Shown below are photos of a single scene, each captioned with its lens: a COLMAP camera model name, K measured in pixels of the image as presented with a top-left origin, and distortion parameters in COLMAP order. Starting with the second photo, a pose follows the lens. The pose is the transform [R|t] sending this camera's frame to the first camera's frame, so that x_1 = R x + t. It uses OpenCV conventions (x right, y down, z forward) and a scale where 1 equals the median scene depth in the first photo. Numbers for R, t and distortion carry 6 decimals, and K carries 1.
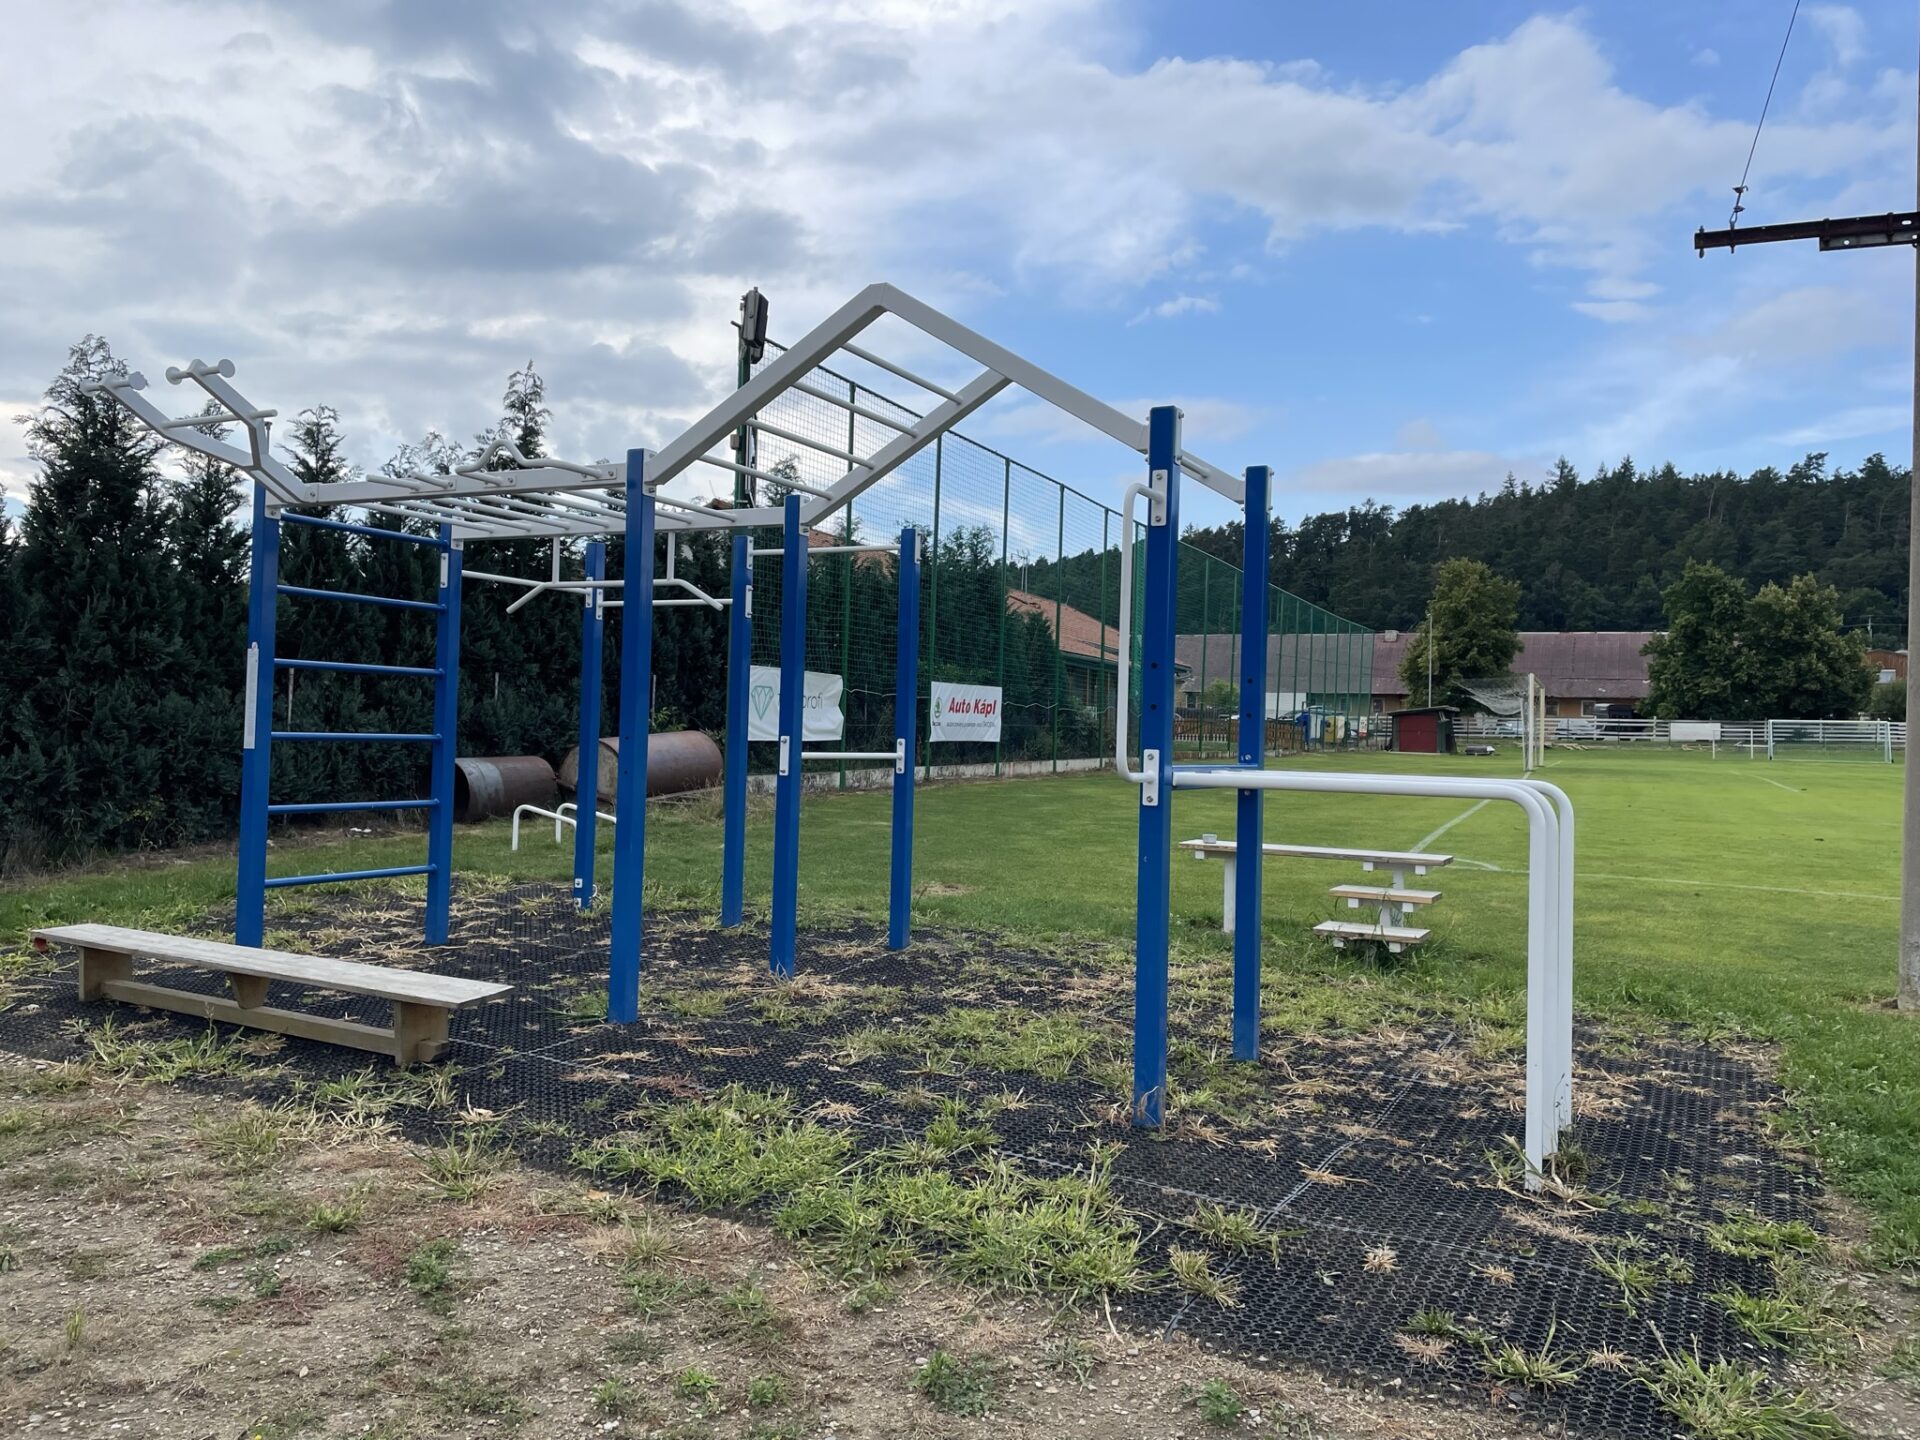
lens RADIAL K [[1445.4, 0, 970.0], [0, 1445.4, 690.8], [0, 0, 1]] dist [0.093777, -0.113417]
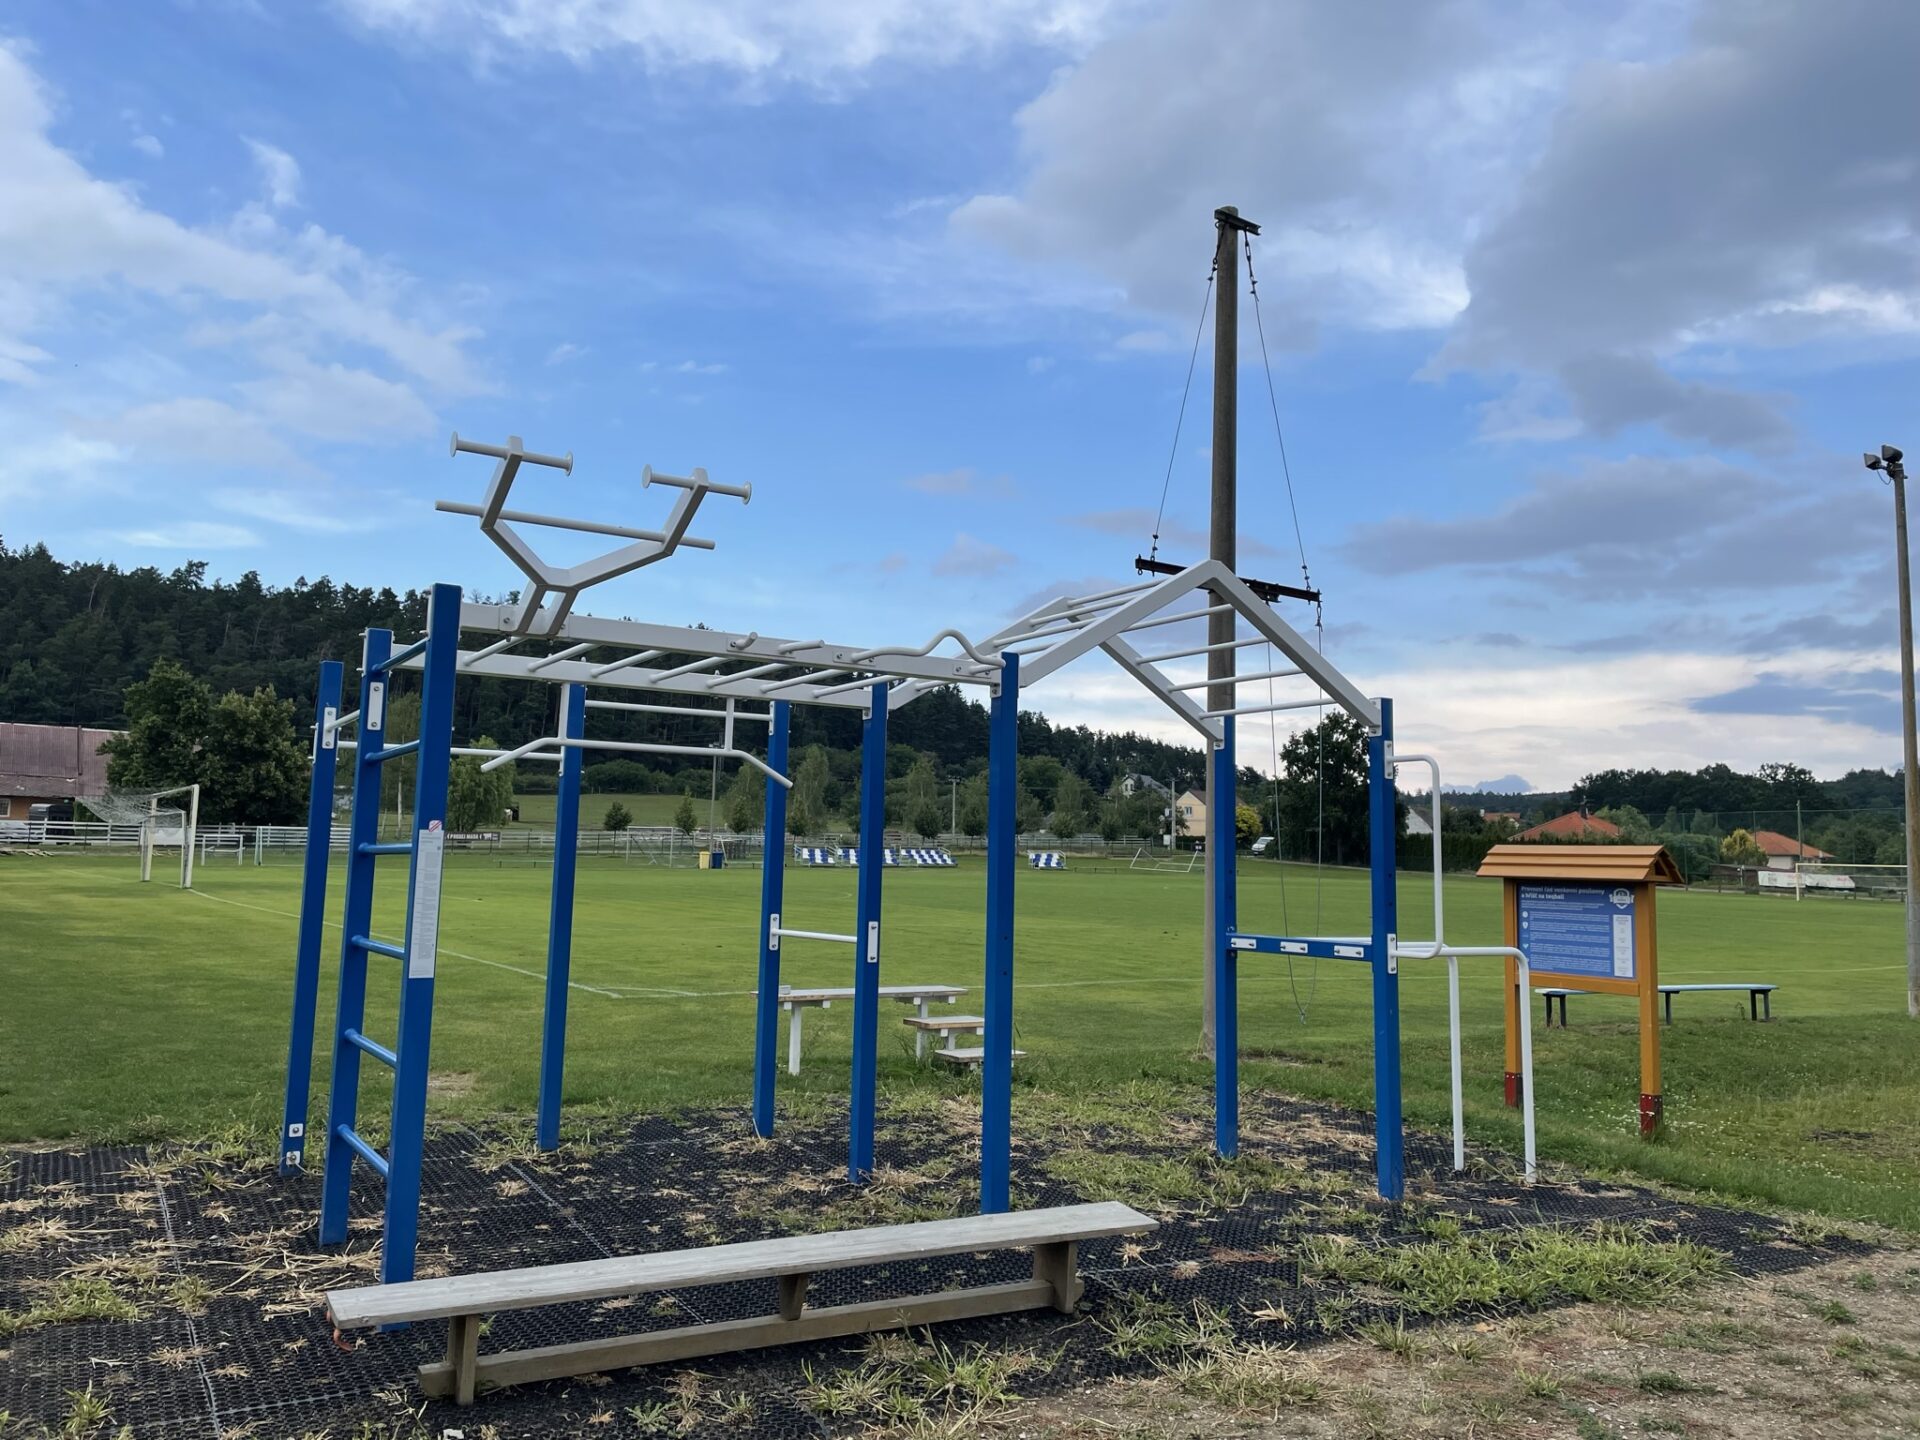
lens RADIAL K [[1445.4, 0, 972.1], [0, 1445.4, 701.0], [0, 0, 1]] dist [0.093777, -0.113417]
pose [[0.502678, 0.086235, 0.860162, -0.824134], [-0.035677, 0.996234, -0.079027, -0.037261], [-0.863737, 0.009037, 0.503861, 0.380710]]
